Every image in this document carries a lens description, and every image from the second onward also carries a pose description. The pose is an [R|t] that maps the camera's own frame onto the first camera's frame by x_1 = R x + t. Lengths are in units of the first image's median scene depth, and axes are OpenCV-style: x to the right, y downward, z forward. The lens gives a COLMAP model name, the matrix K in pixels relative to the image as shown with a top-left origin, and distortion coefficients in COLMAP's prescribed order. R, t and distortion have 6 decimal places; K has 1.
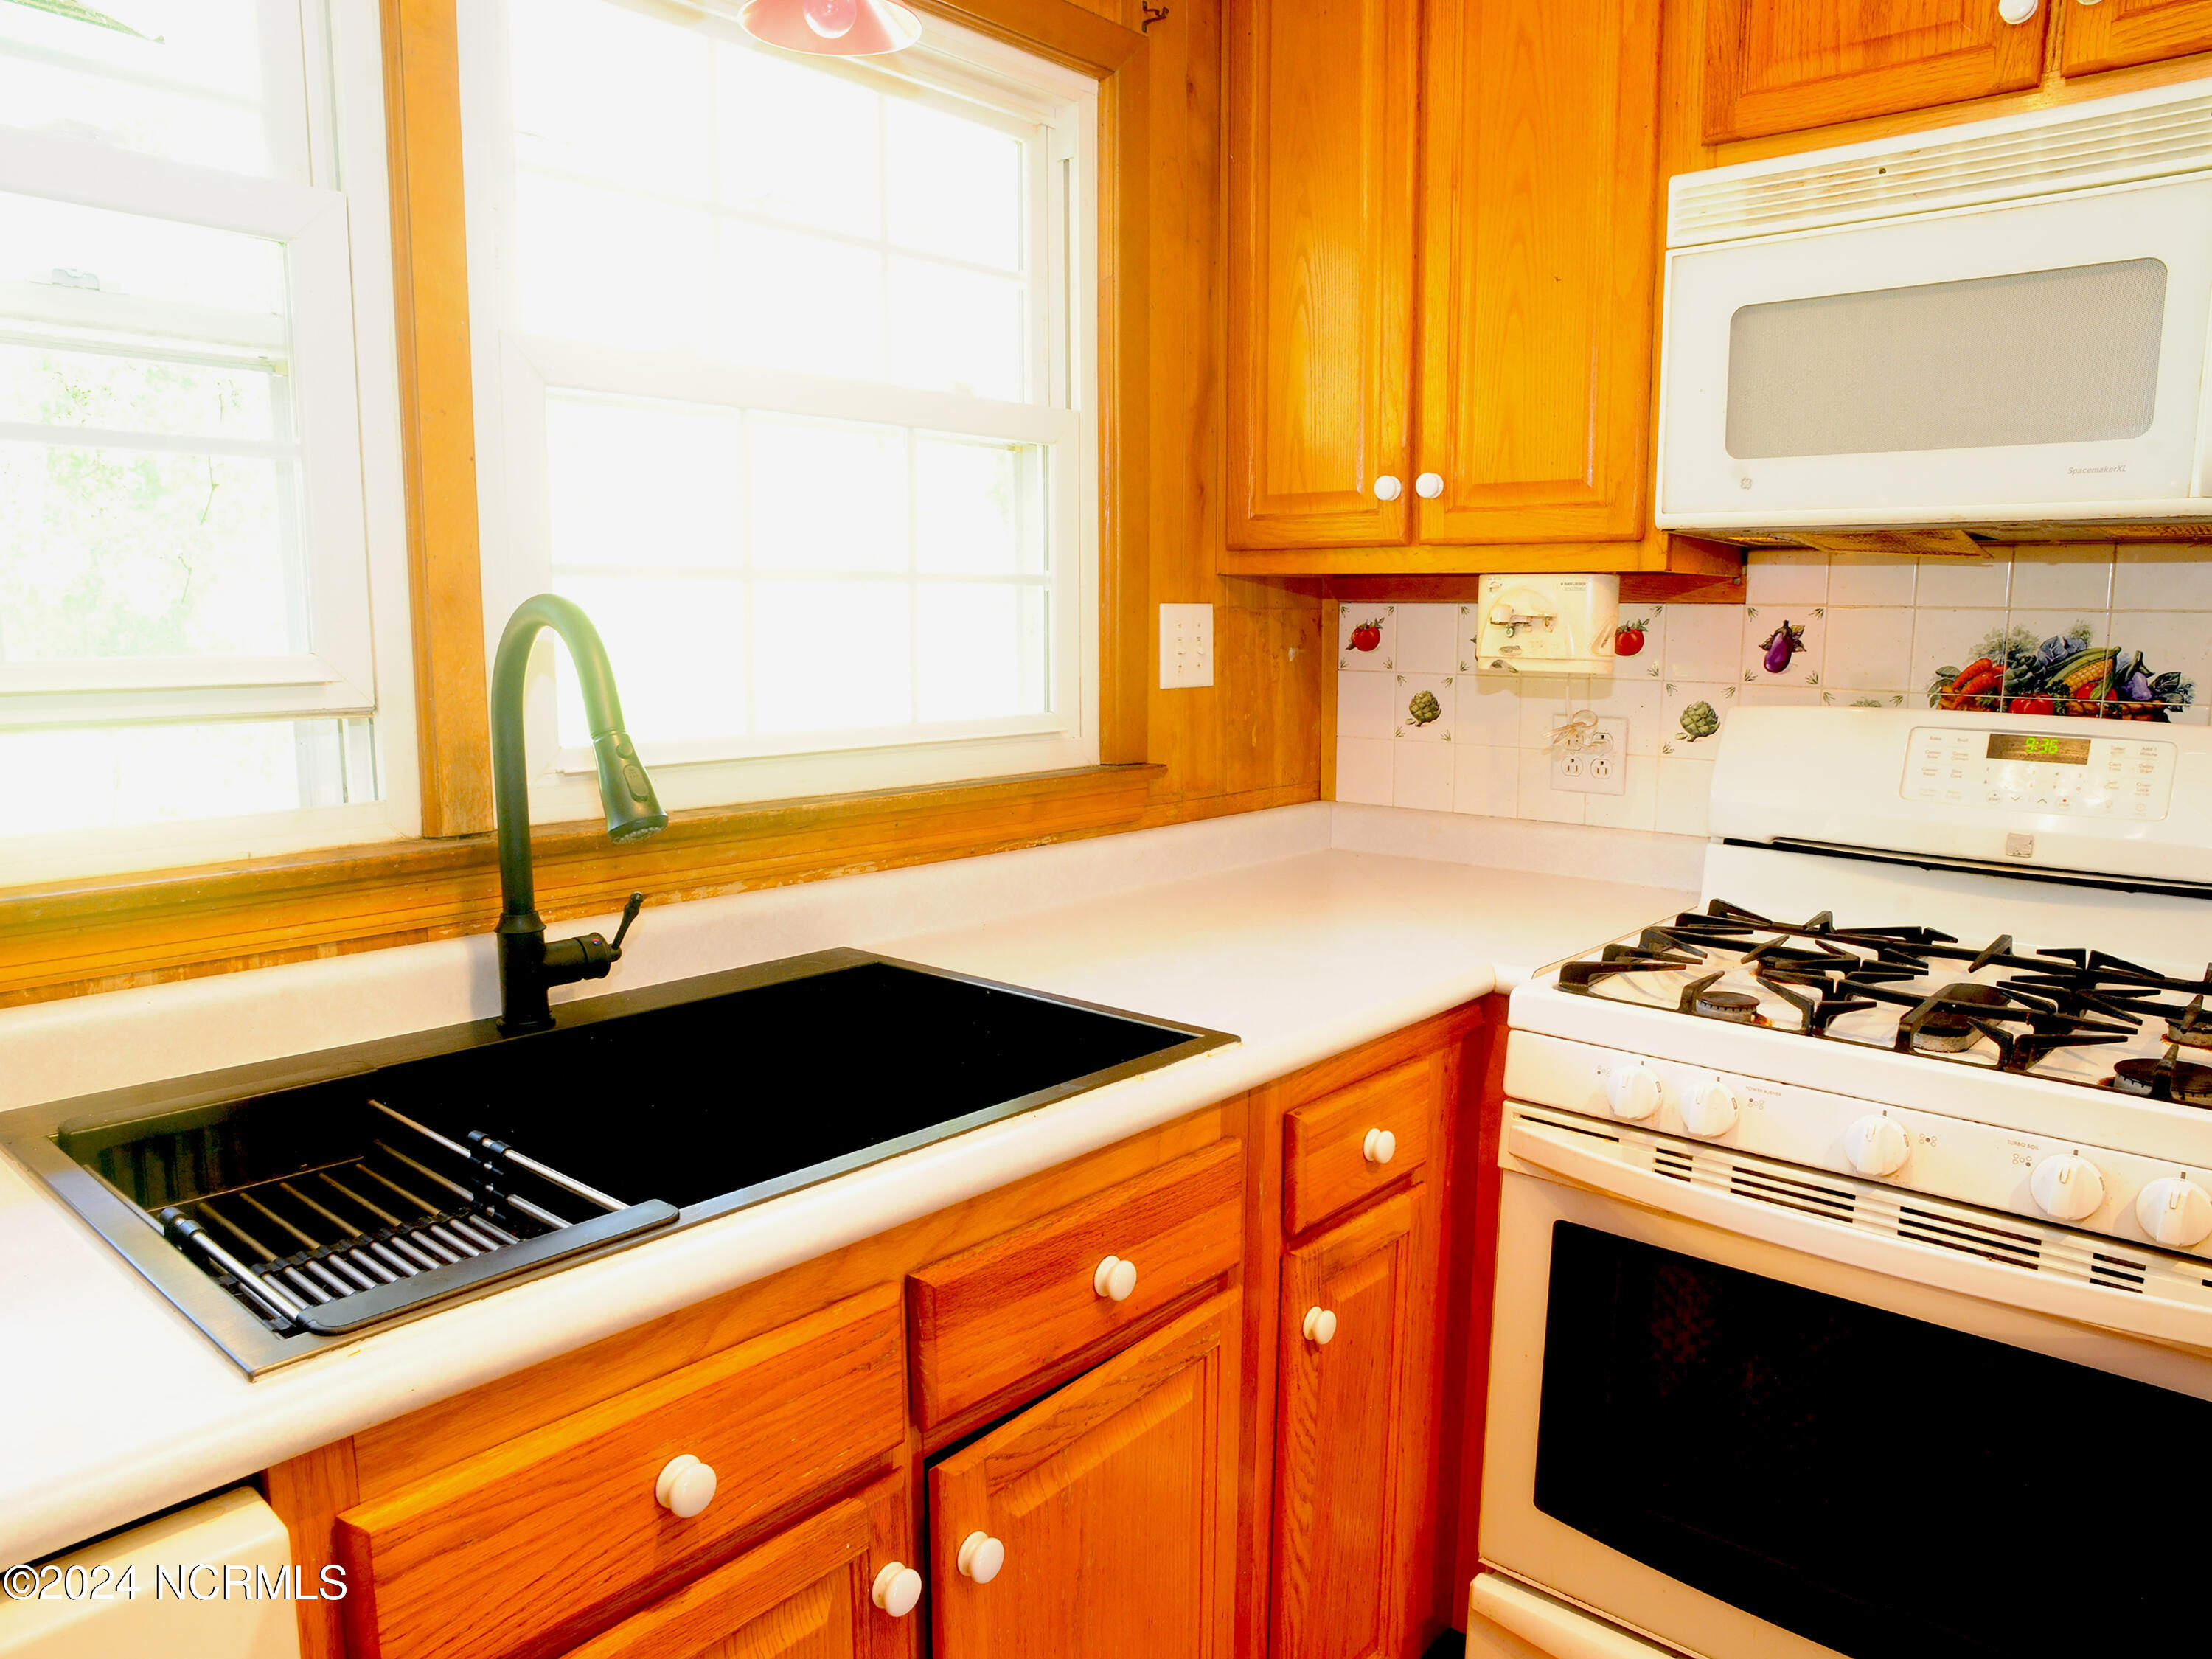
lens RADIAL K [[1512.2, 0, 1115.7], [0, 1512.2, 826.0], [0, 0, 1]] dist [-0.092528, 0.063272]
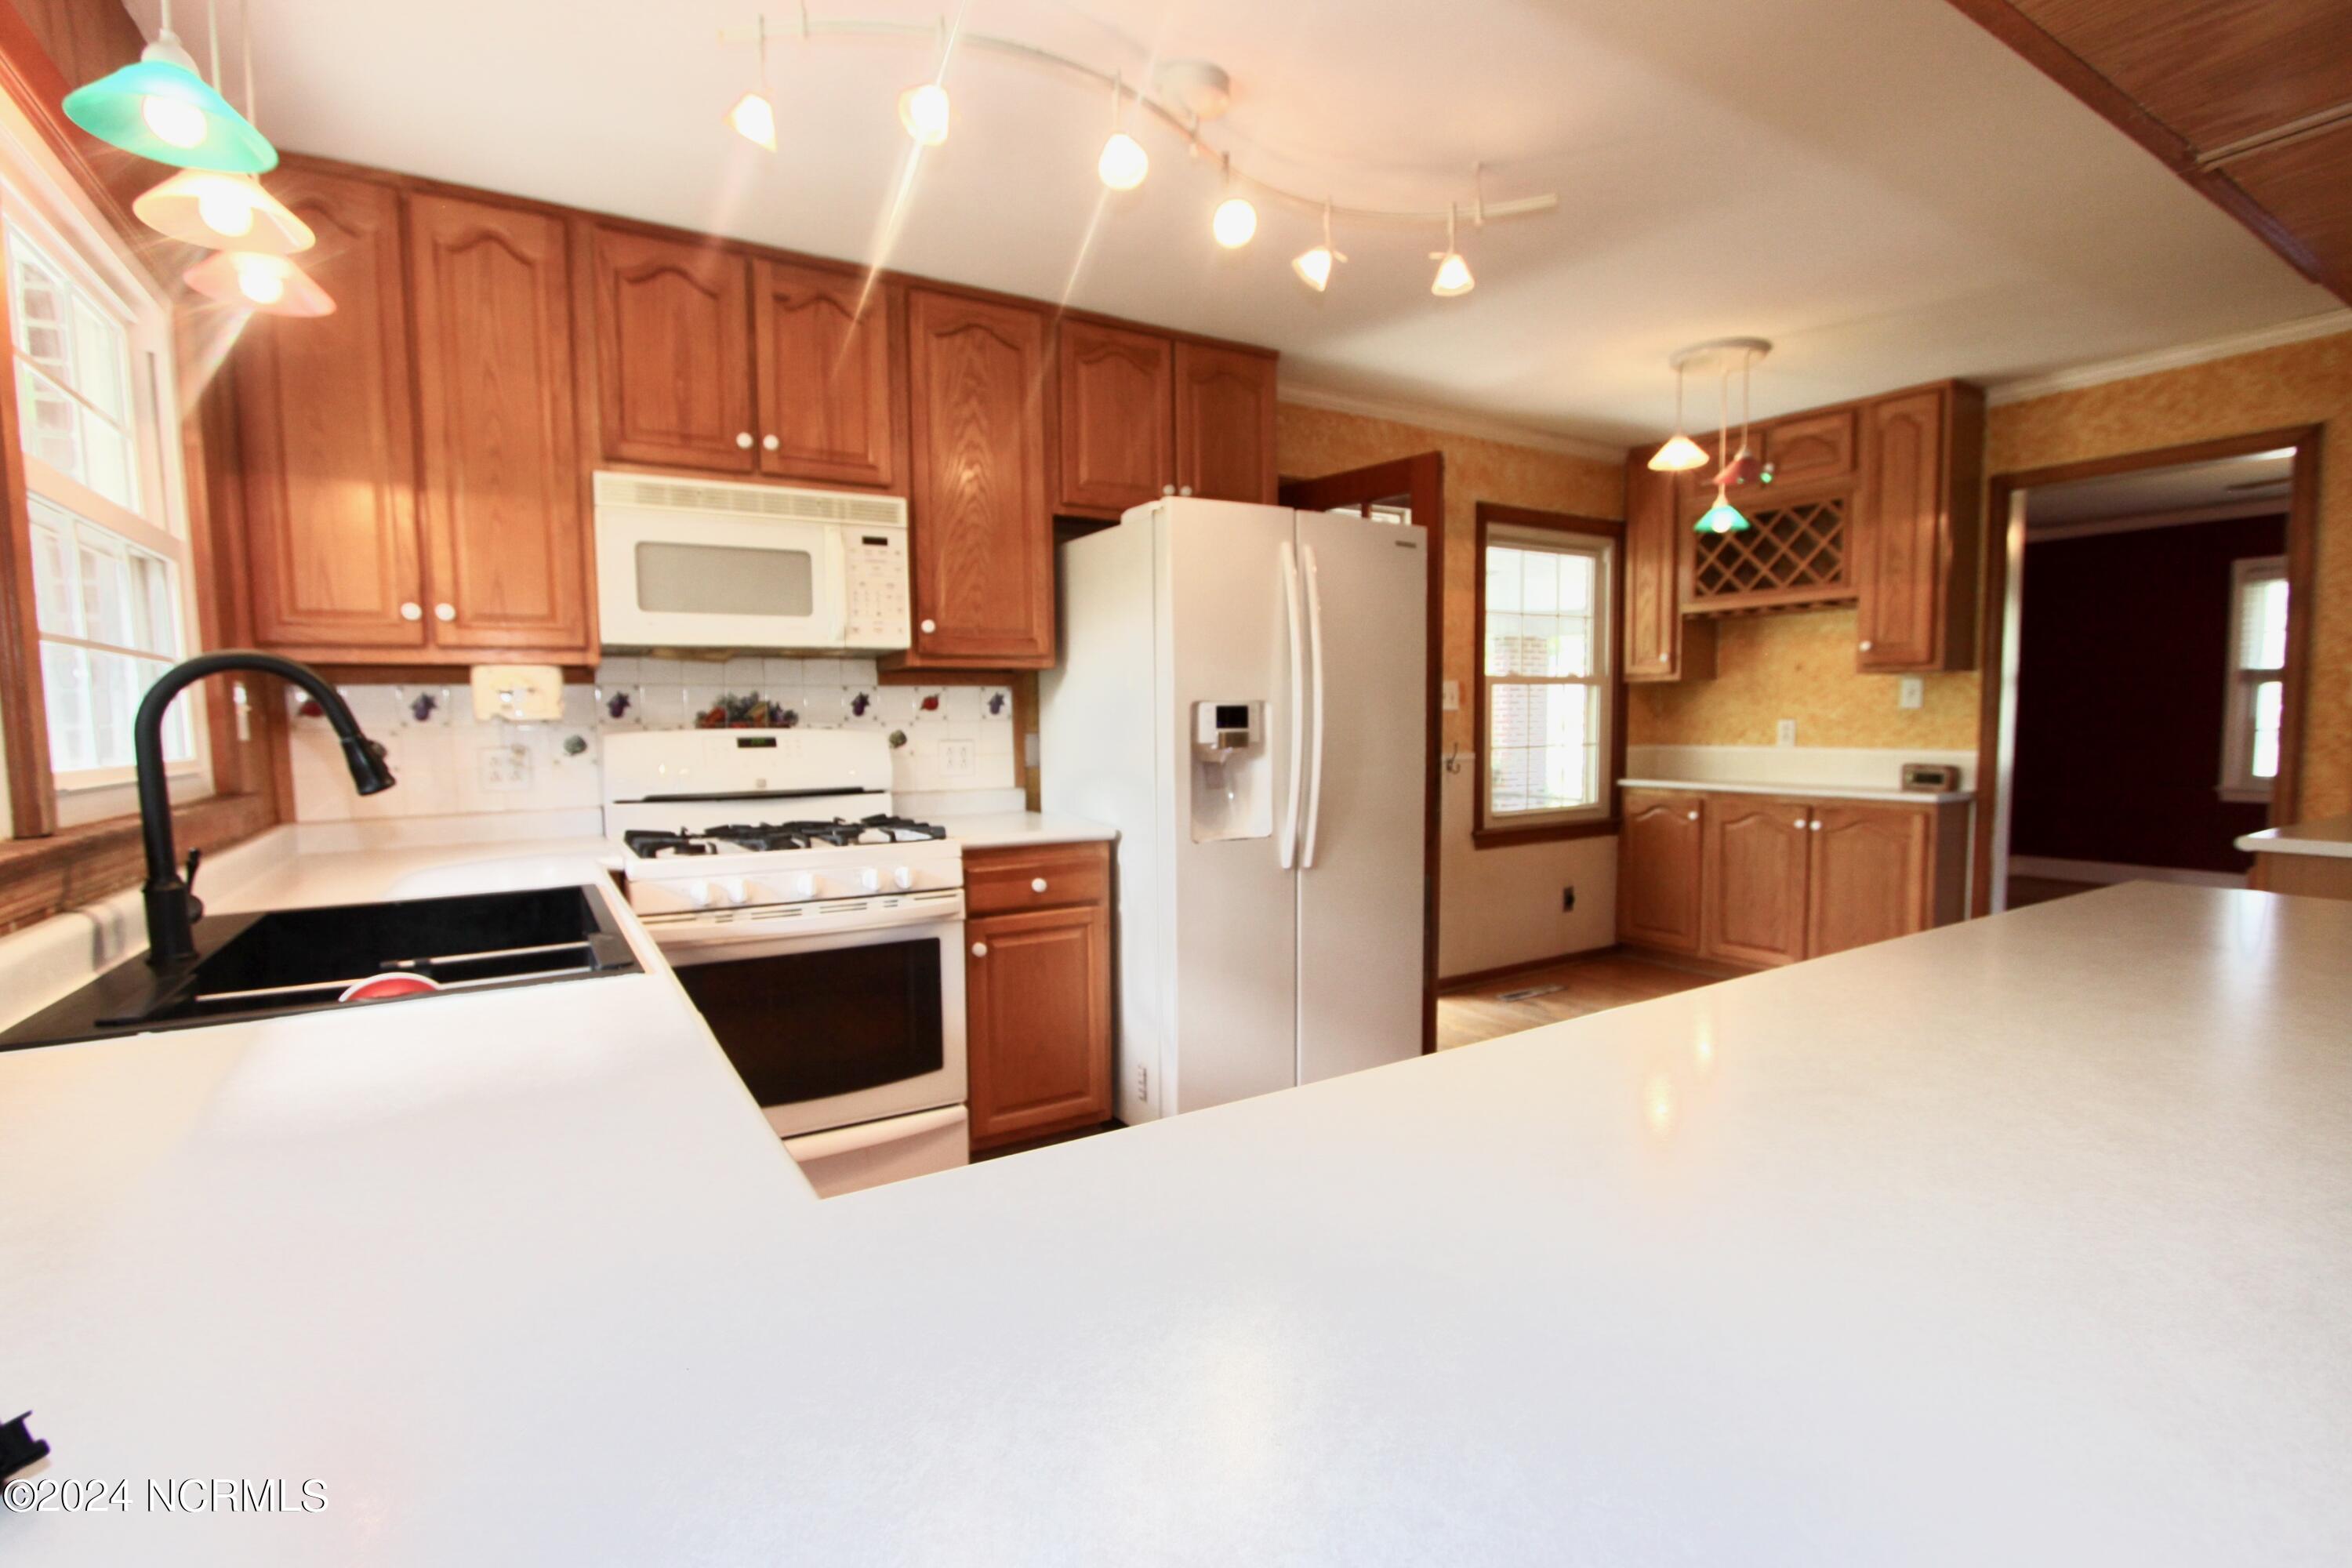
lens RADIAL K [[1053.7, 0, 1176.0], [0, 1053.7, 784.0], [0, 0, 1]] dist [-0.021921, 0.000096]
pose [[0.297178, -0.073035, 0.952025, -0.792342], [0.150041, 0.988255, 0.028978, 0.065810], [-0.942960, 0.134231, 0.304645, -0.140671]]
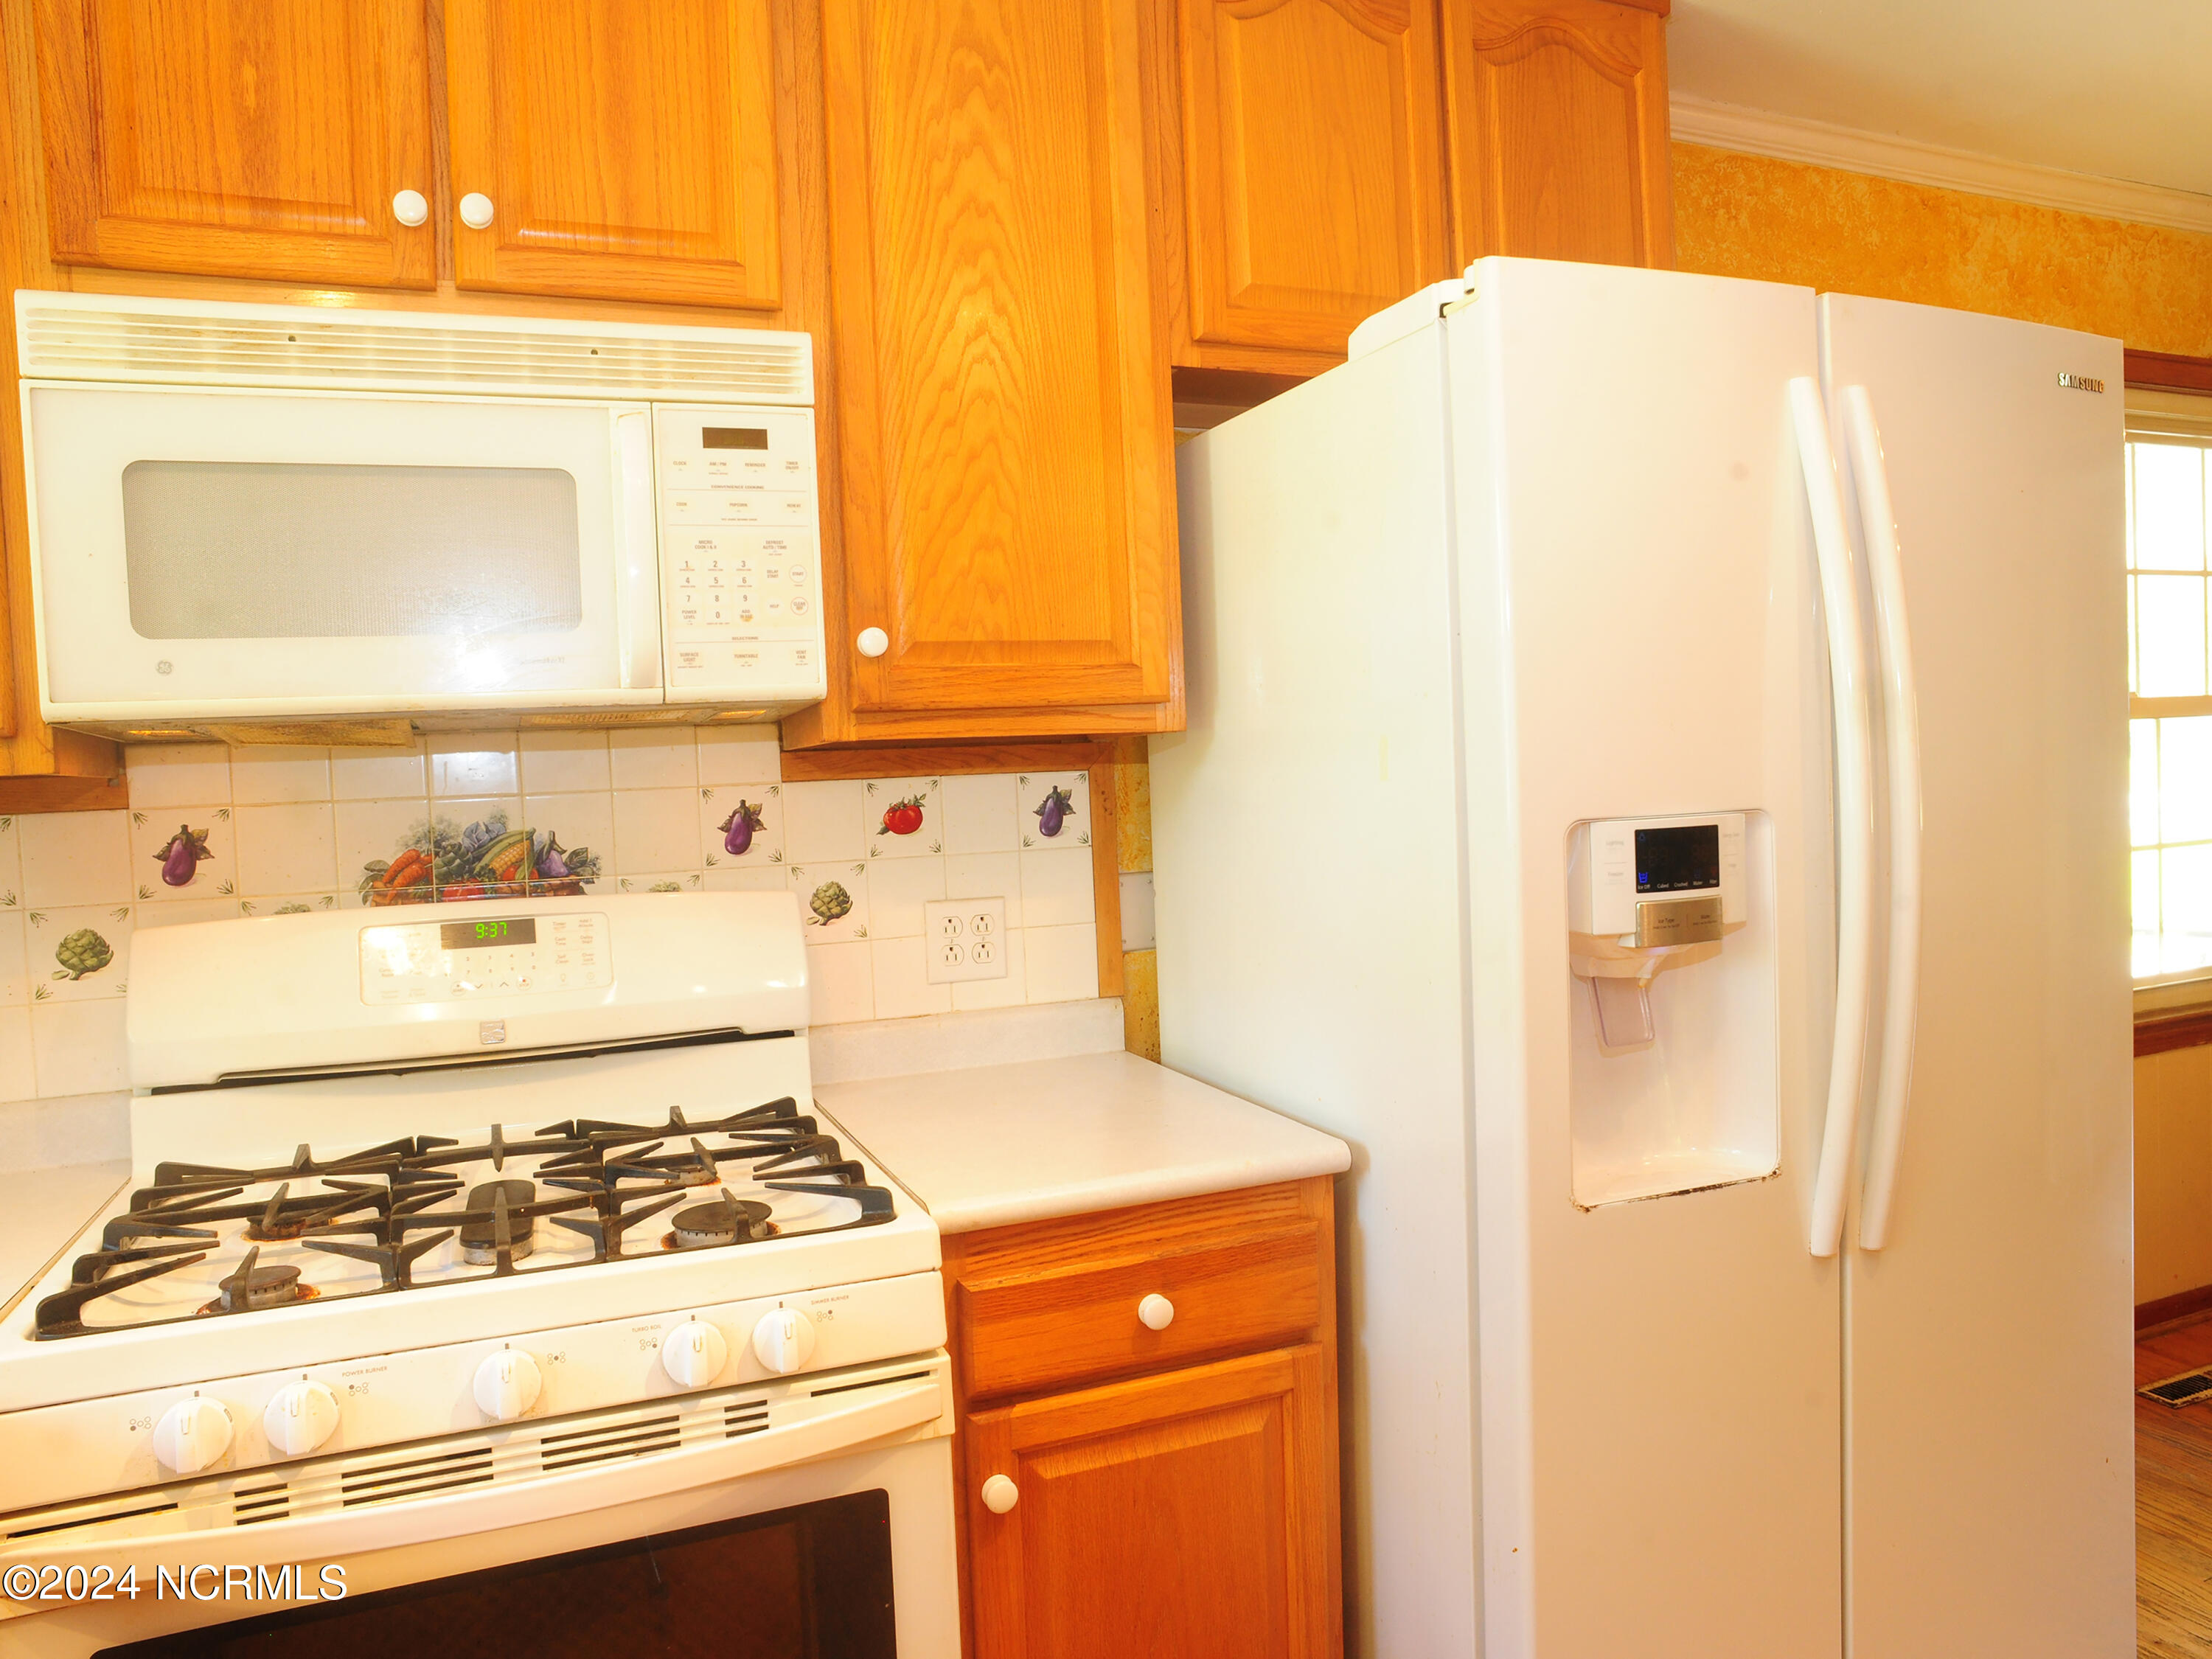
lens RADIAL K [[1512.2, 0, 1115.7], [0, 1512.2, 826.0], [0, 0, 1]] dist [-0.092528, 0.063272]
pose [[0.445351, -0.058504, 0.893443, -0.086997], [0.171665, 0.984930, -0.021074, -0.030518], [-0.878746, 0.162758, 0.448682, 0.158941]]
